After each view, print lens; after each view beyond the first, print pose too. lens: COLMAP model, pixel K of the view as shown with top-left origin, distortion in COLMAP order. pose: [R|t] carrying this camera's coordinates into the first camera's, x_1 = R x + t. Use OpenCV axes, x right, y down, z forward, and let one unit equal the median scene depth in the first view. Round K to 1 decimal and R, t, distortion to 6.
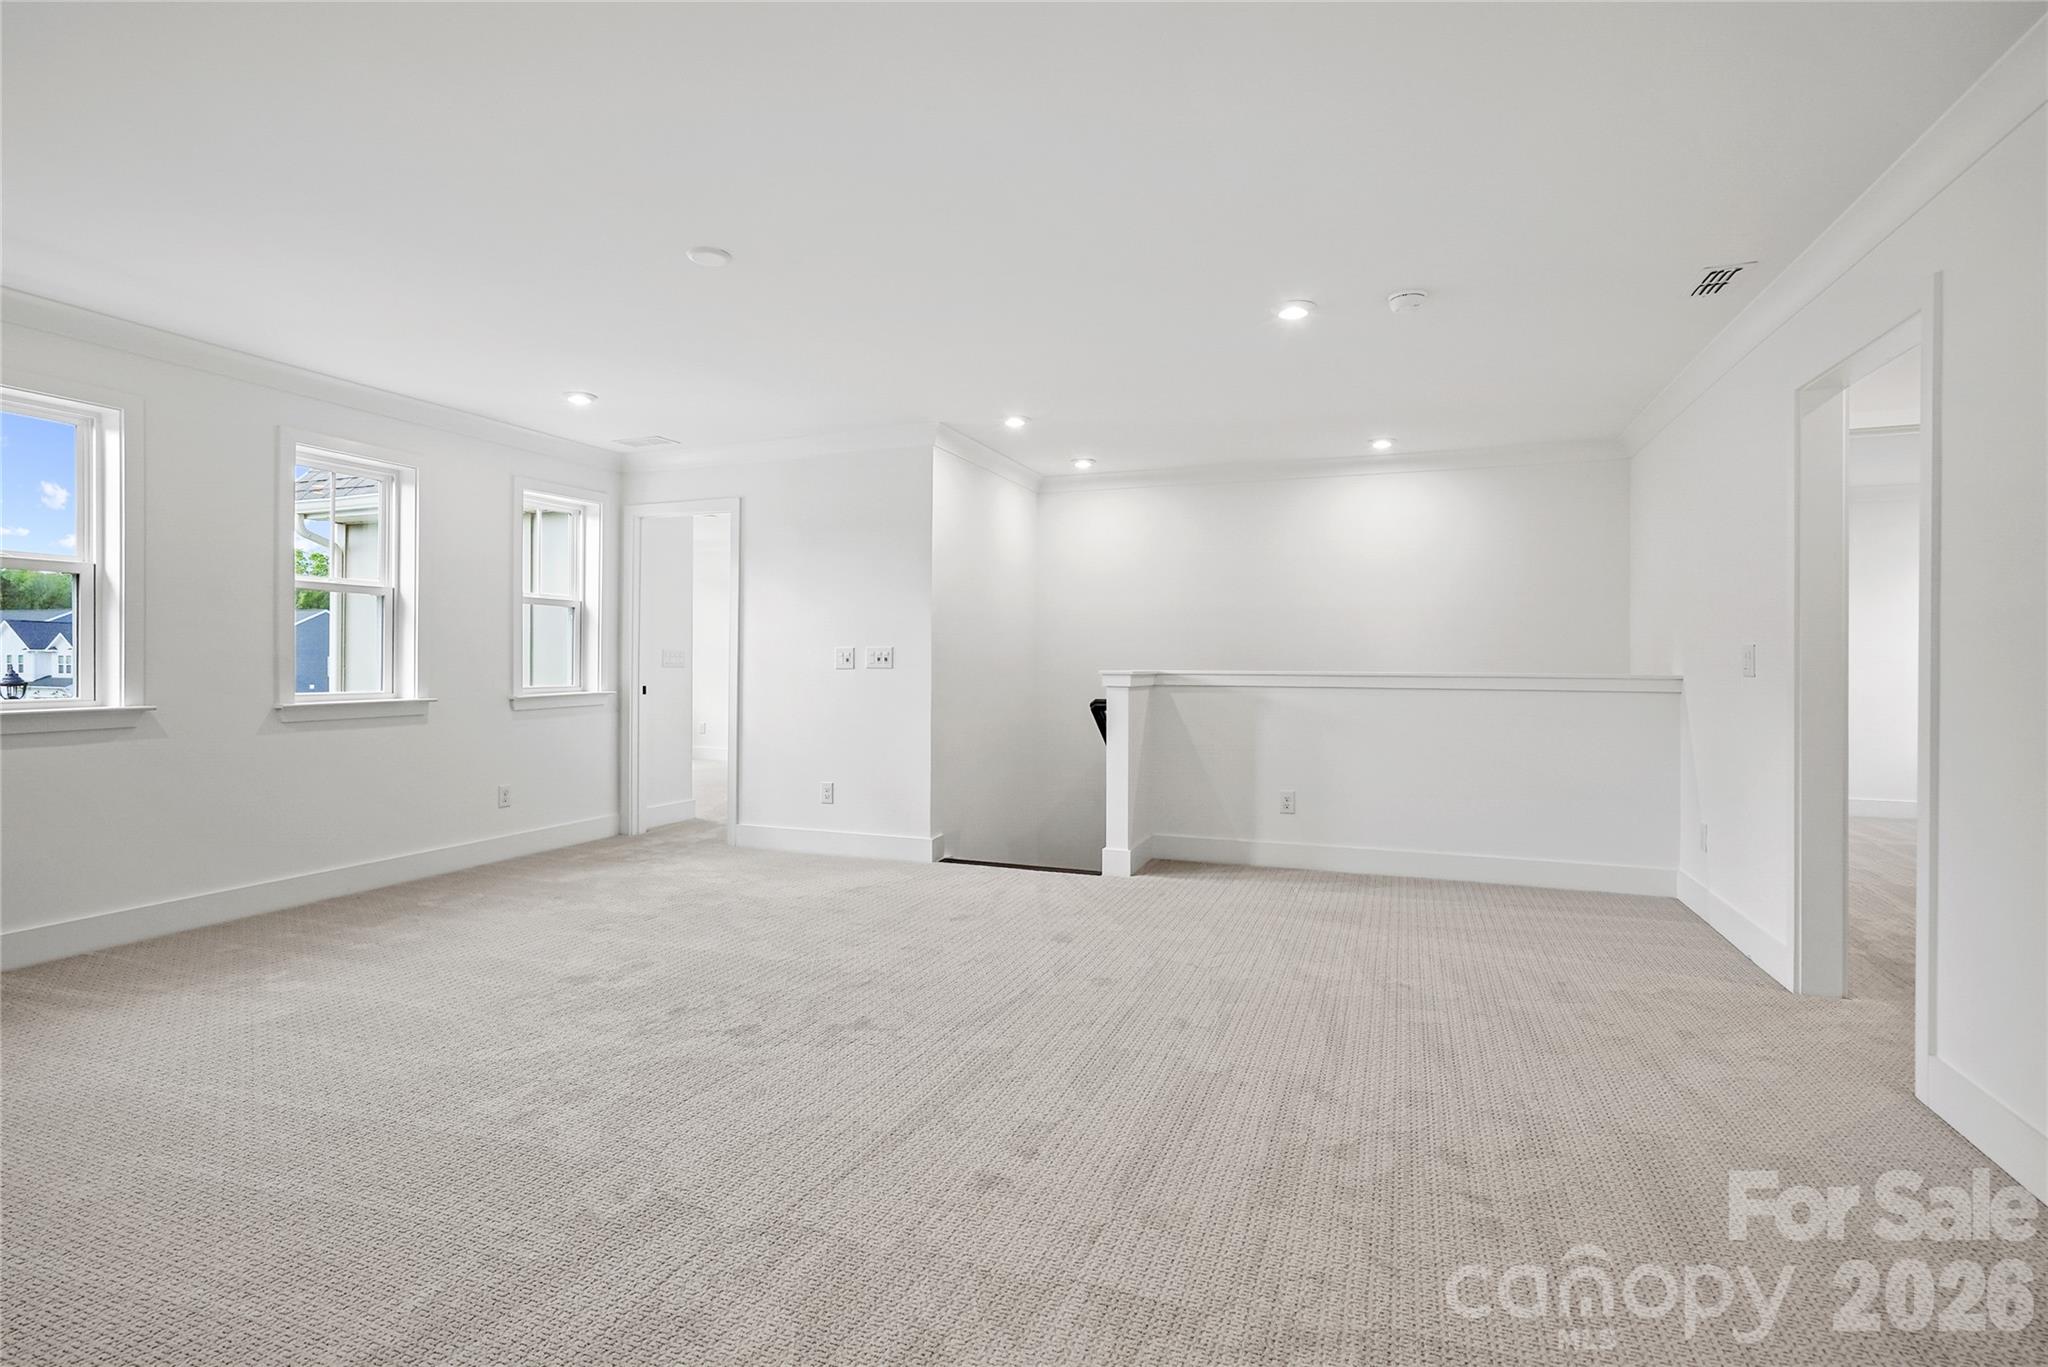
lens RADIAL K [[975.6, 0, 1020.5], [0, 975.6, 656.6], [0, 0, 1]] dist [-0.021276, 0.000505]
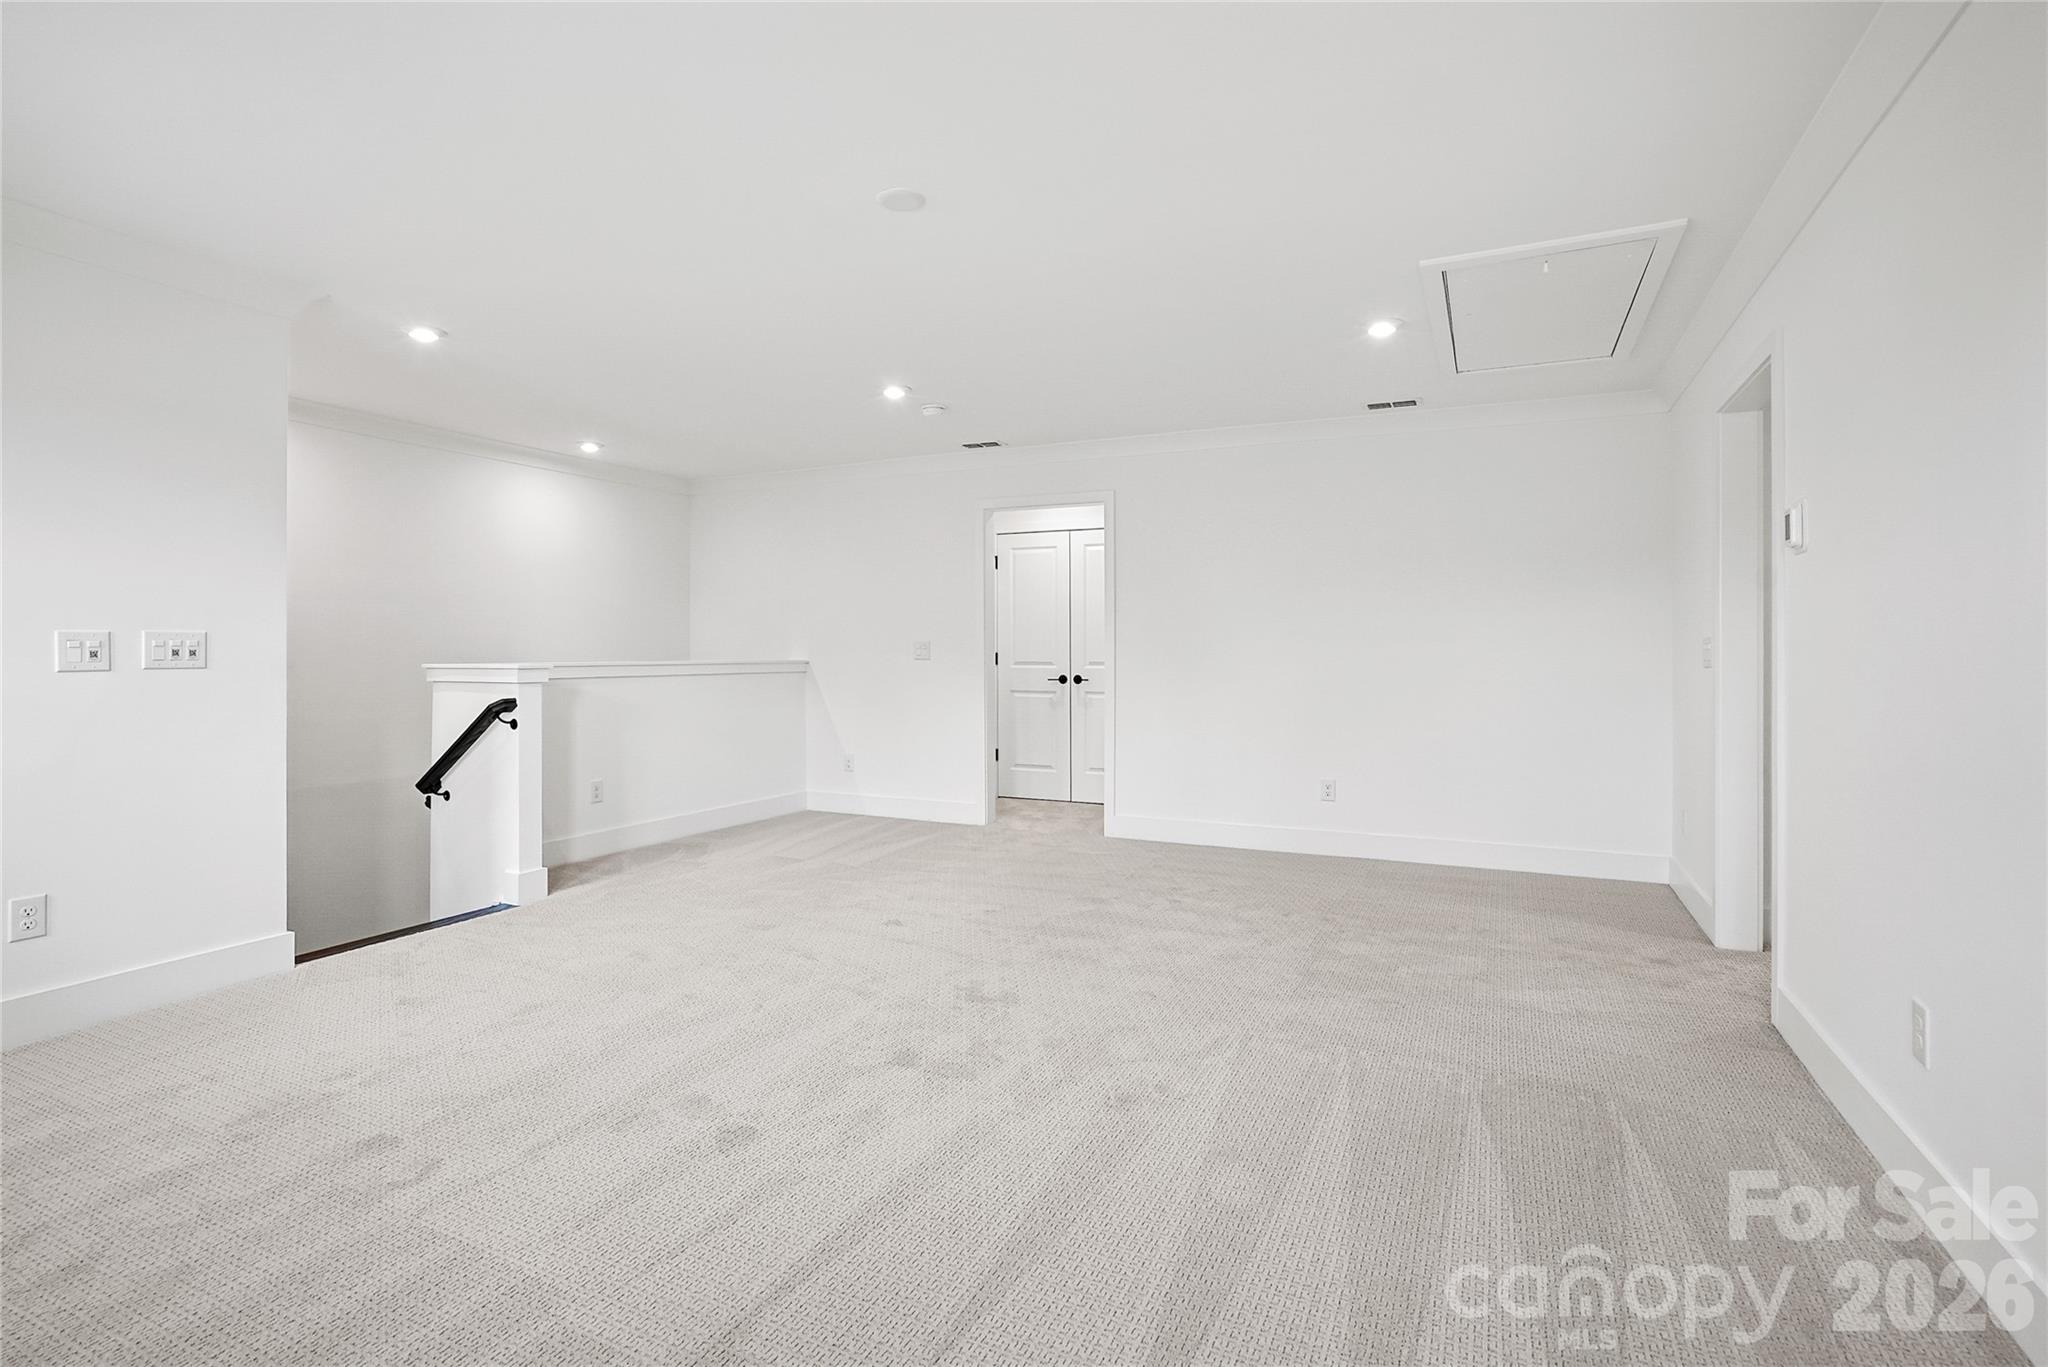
lens RADIAL K [[975.6, 0, 1020.5], [0, 975.6, 656.6], [0, 0, 1]] dist [-0.021276, 0.000505]
pose [[0.095701, -0.009732, 0.995363, -0.674952], [0.002864, 0.999951, 0.009502, 0.000841], [-0.995406, 0.001941, 0.095724, 0.455119]]
